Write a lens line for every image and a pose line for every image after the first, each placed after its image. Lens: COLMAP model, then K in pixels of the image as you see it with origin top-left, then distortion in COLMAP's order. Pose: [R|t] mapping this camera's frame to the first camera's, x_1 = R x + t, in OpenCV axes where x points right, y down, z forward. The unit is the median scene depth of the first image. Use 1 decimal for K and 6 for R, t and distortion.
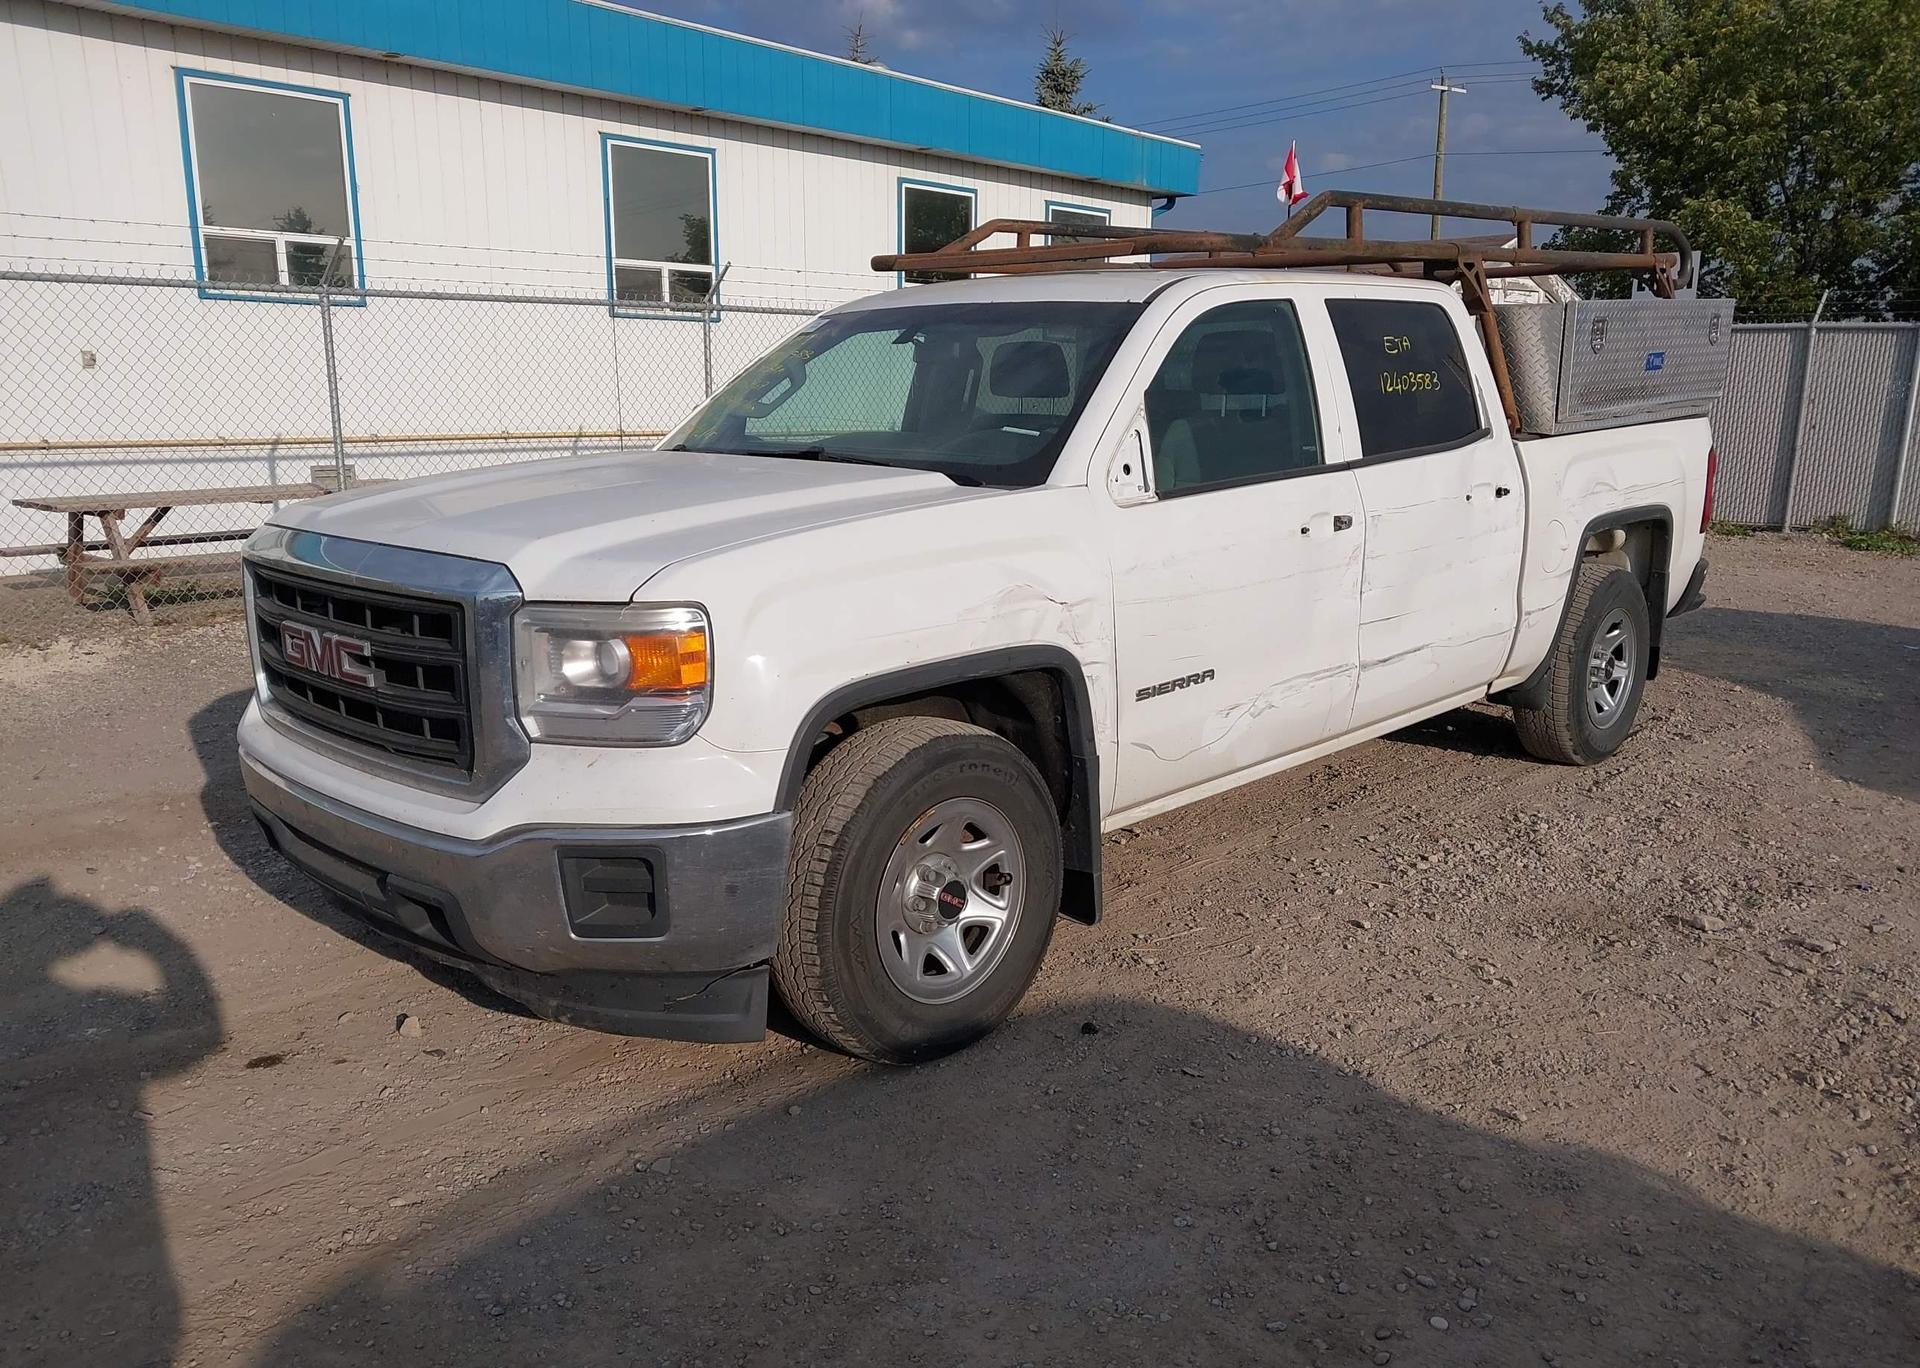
lens RADIAL K [[1512.2, 0, 946.3], [0, 1512.2, 726.9], [0, 0, 1]] dist [0.034037, -0.034935]
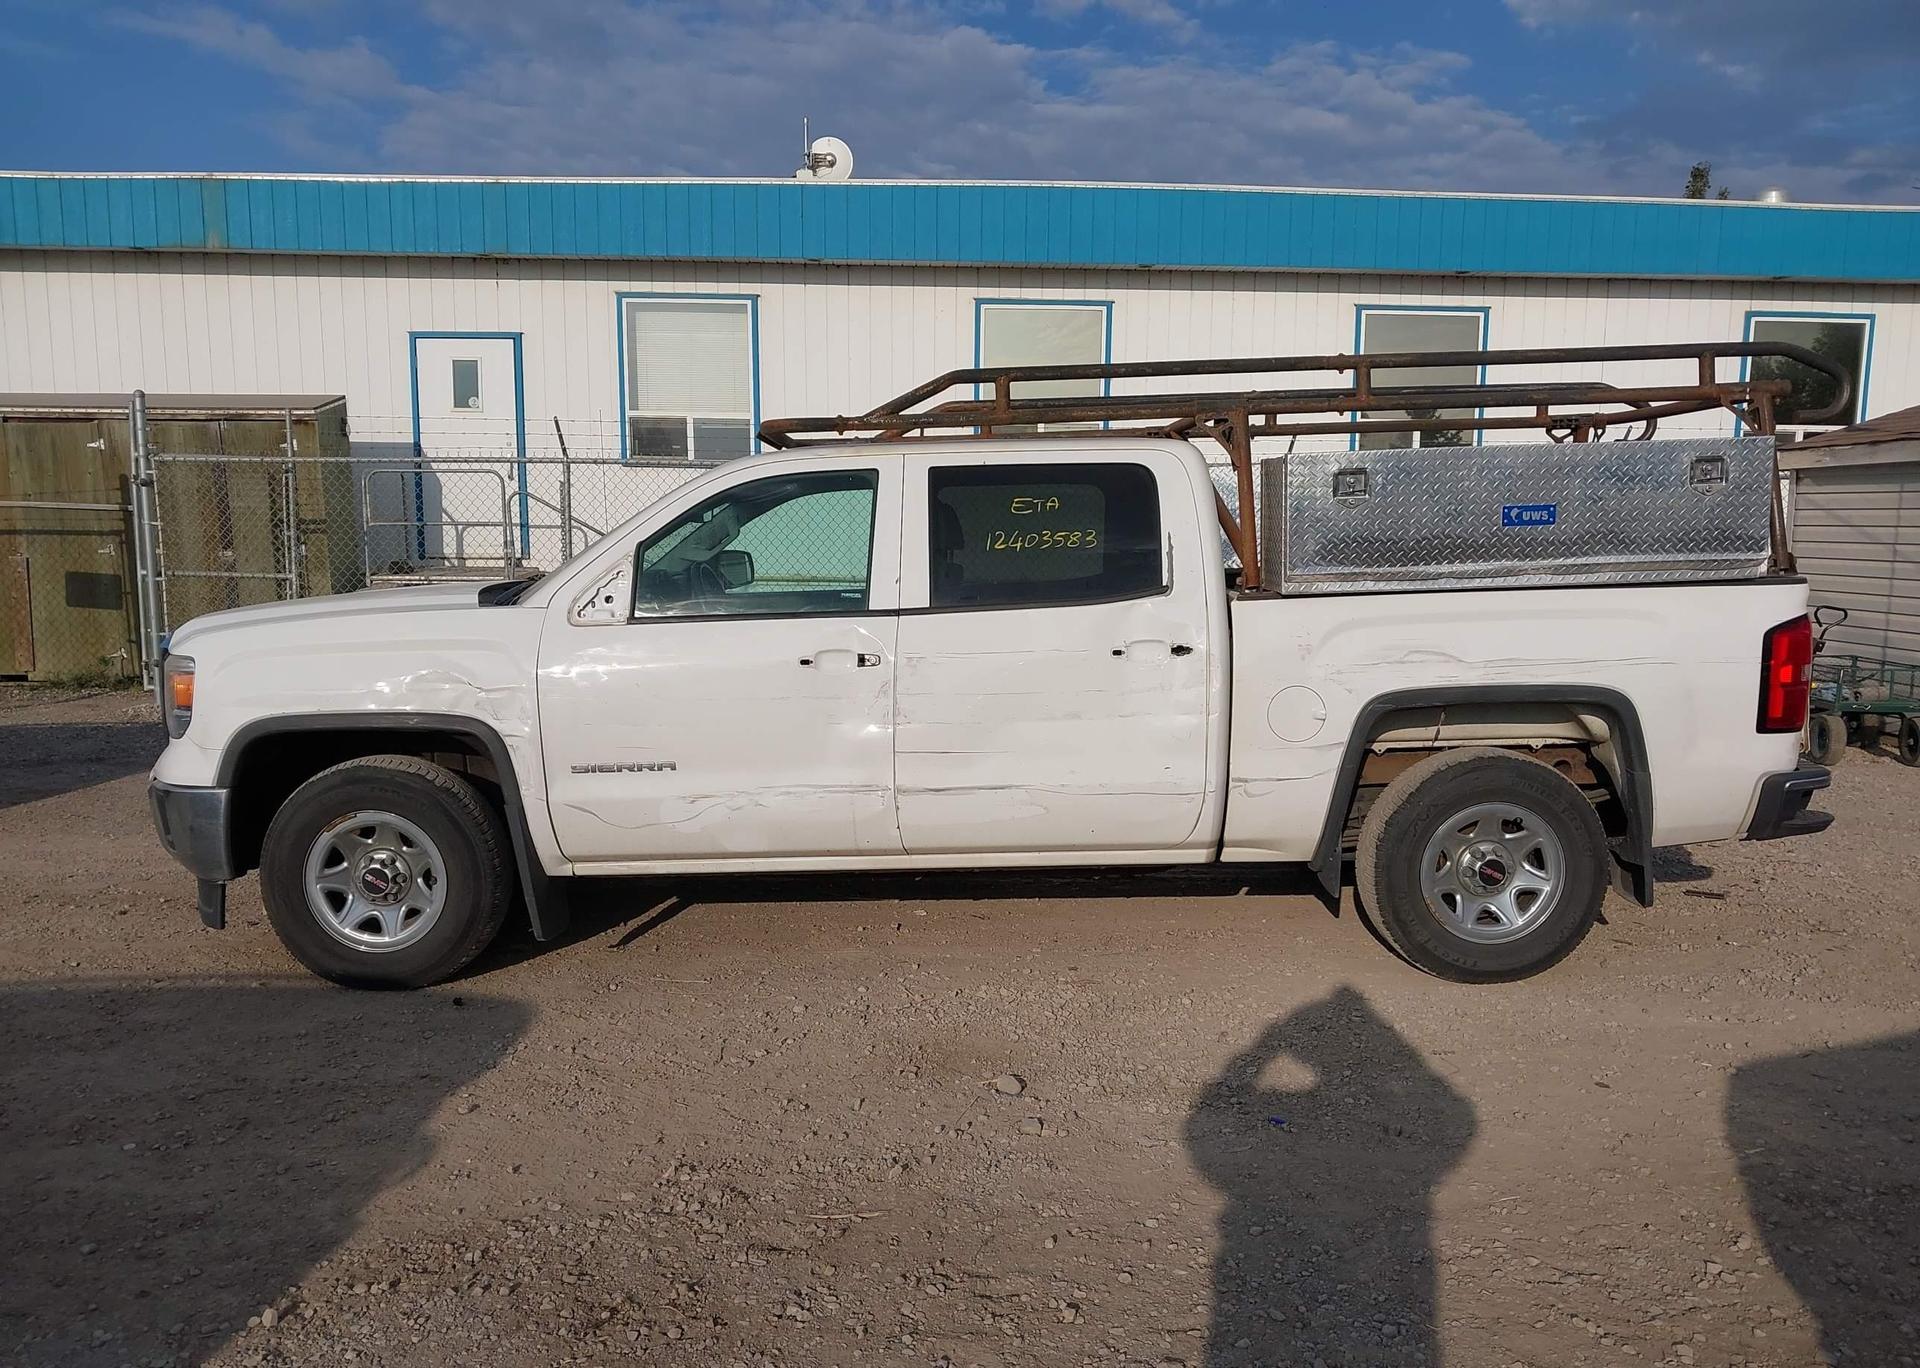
lens RADIAL K [[1524.5, 0, 949.1], [0, 1524.5, 715.2], [0, 0, 1]] dist [0.006798, -0.000573]
pose [[0.702872, 0.089429, -0.705672, 1.053138], [-0.161541, 0.986212, -0.035918, -0.059088], [0.692730, 0.139241, 0.707628, 0.232689]]
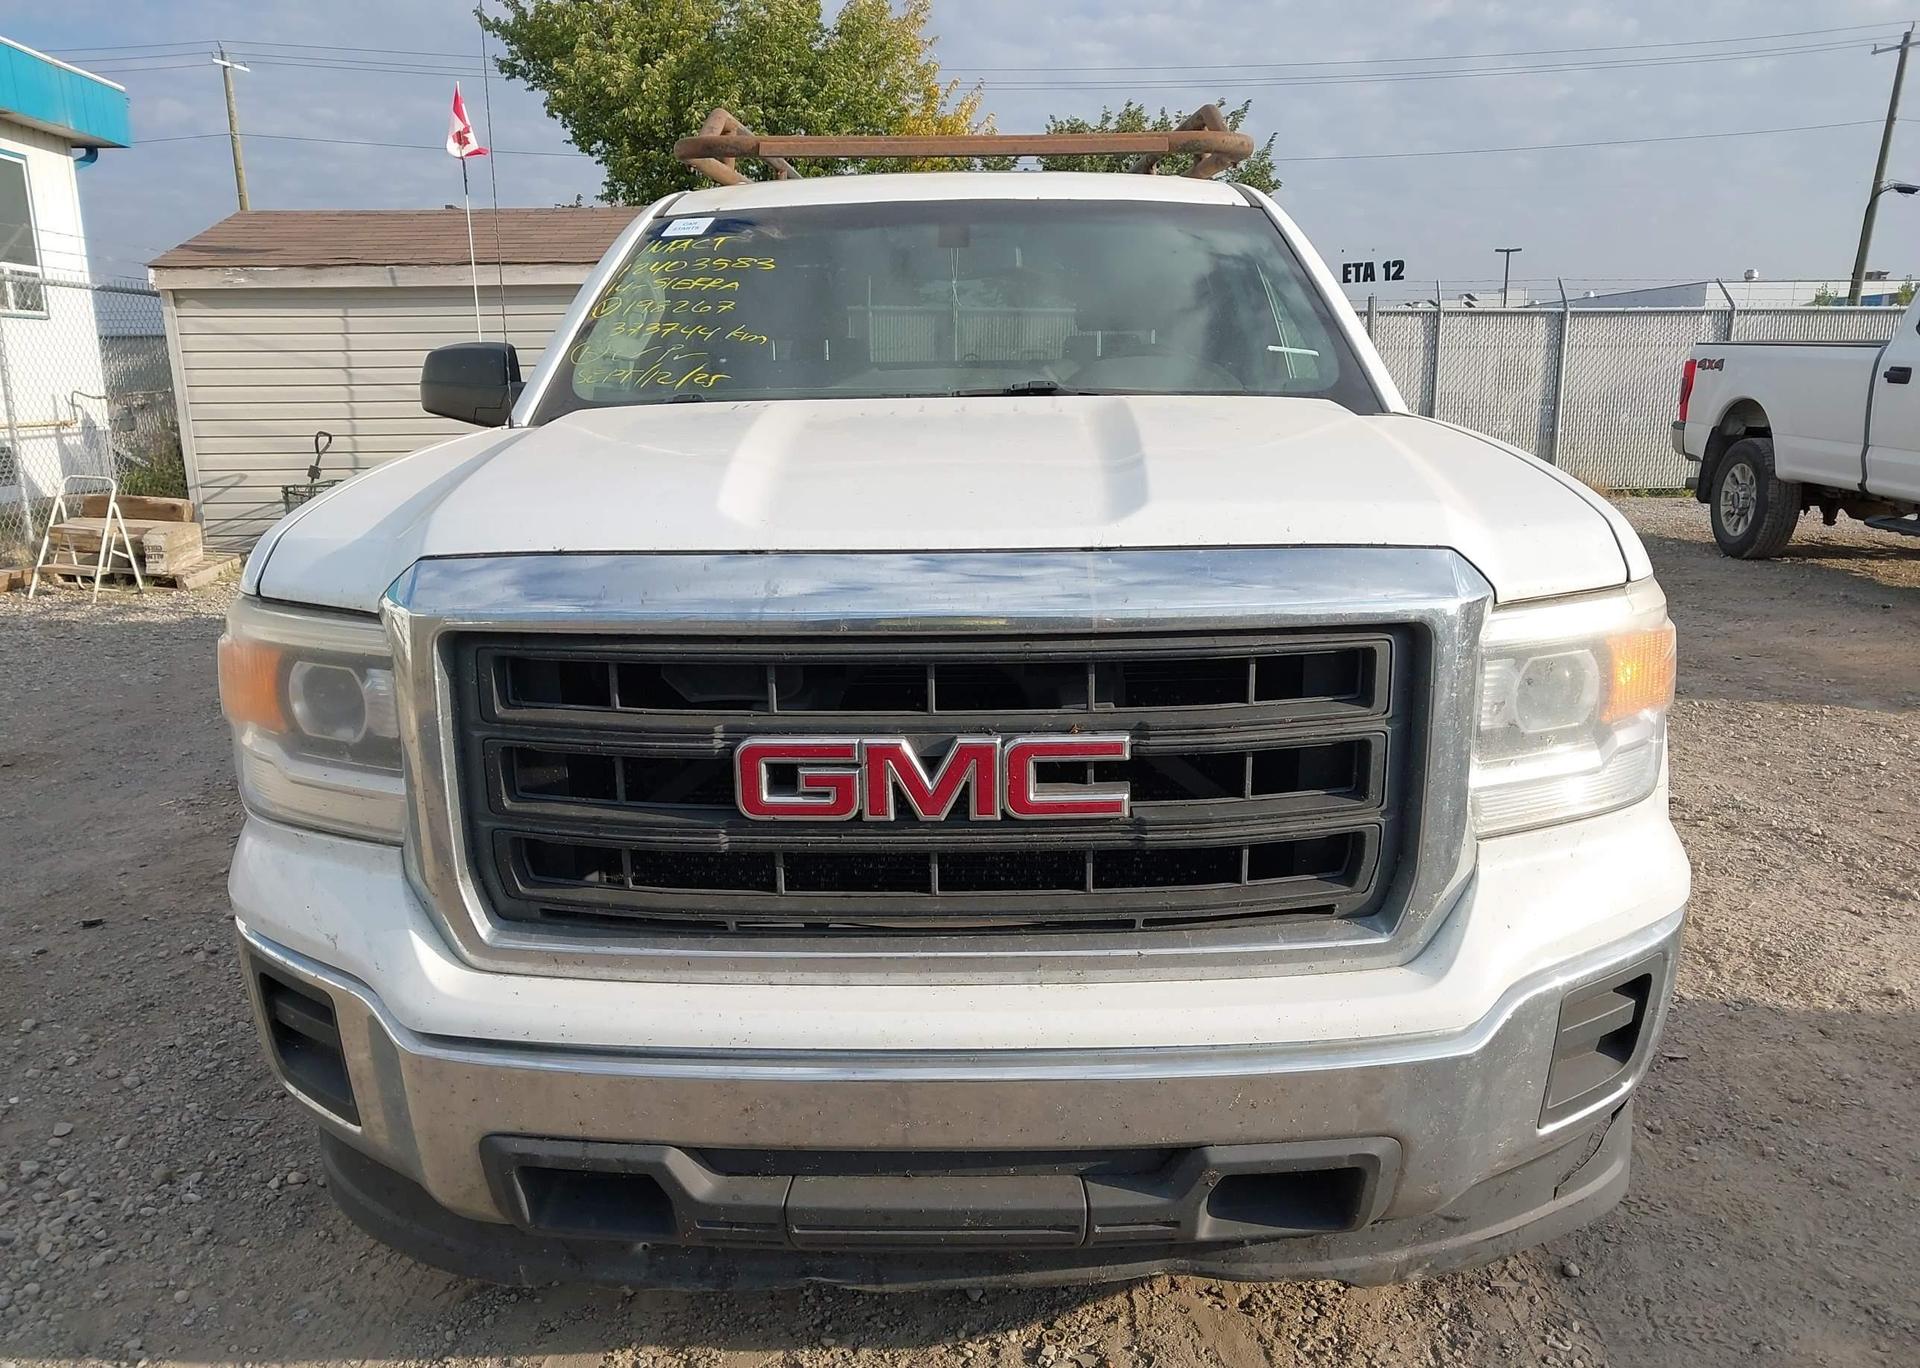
lens RADIAL K [[1507.8, 0, 956.9], [0, 1507.8, 719.5], [0, 0, 1]] dist [0.094106, -0.148546]
pose [[0.719403, -0.165176, 0.674667, -0.535296], [0.169056, 0.983743, 0.060579, -0.070580], [-0.673706, 0.070476, 0.735632, 0.447980]]
